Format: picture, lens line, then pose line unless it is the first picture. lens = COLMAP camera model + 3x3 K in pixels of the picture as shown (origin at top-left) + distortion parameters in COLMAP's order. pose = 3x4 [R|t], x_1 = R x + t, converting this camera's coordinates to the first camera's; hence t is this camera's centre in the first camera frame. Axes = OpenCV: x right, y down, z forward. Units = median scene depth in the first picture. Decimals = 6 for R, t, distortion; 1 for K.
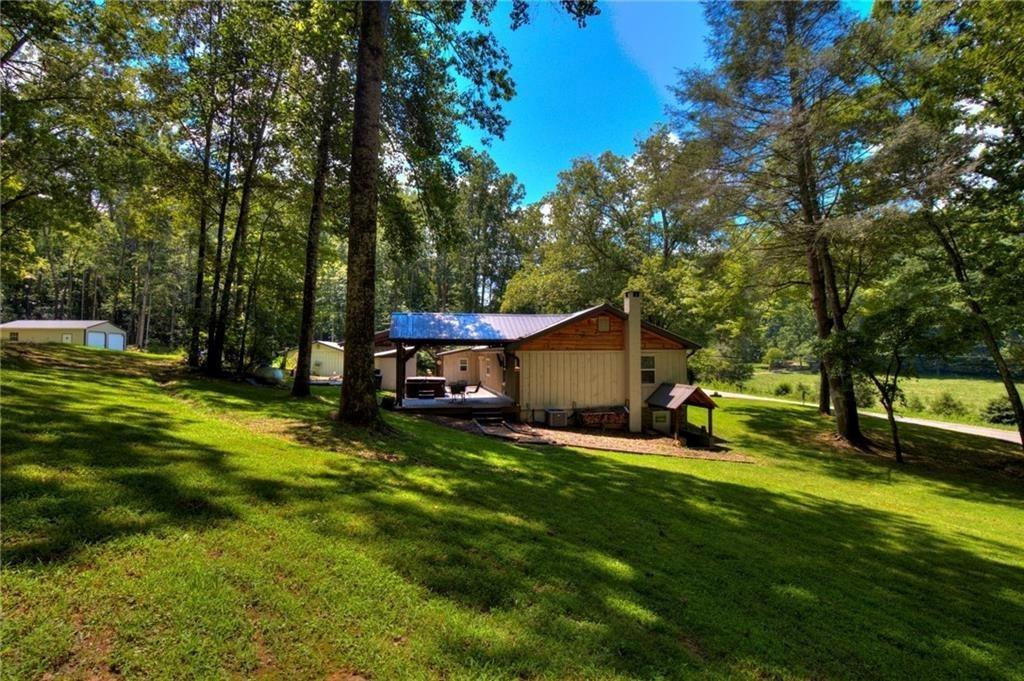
lens RADIAL K [[472.8, 0, 512.0], [0, 472.8, 340.5], [0, 0, 1]] dist [0.001807, 0.000283]
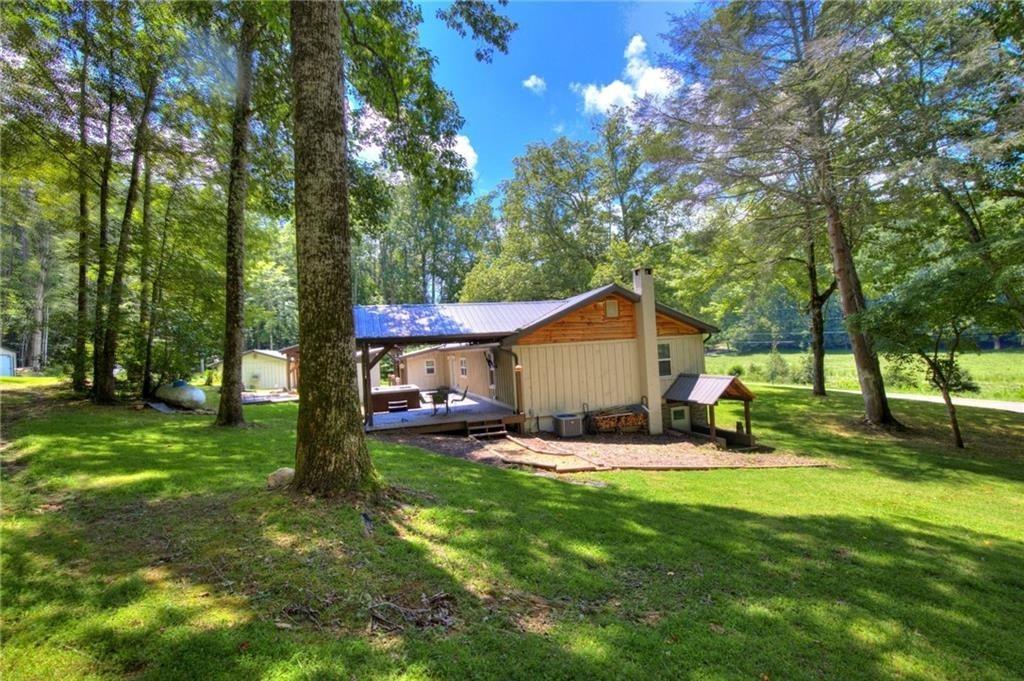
lens RADIAL K [[453.2, 0, 512.0], [0, 453.2, 340.5], [0, 0, 1]] dist [0.008316, 0.000030]
pose [[0.990778, -0.053282, 0.124577, -0.081669], [0.052793, 0.998579, 0.007224, 0.006376], [-0.124785, -0.000581, 0.992184, 0.211529]]
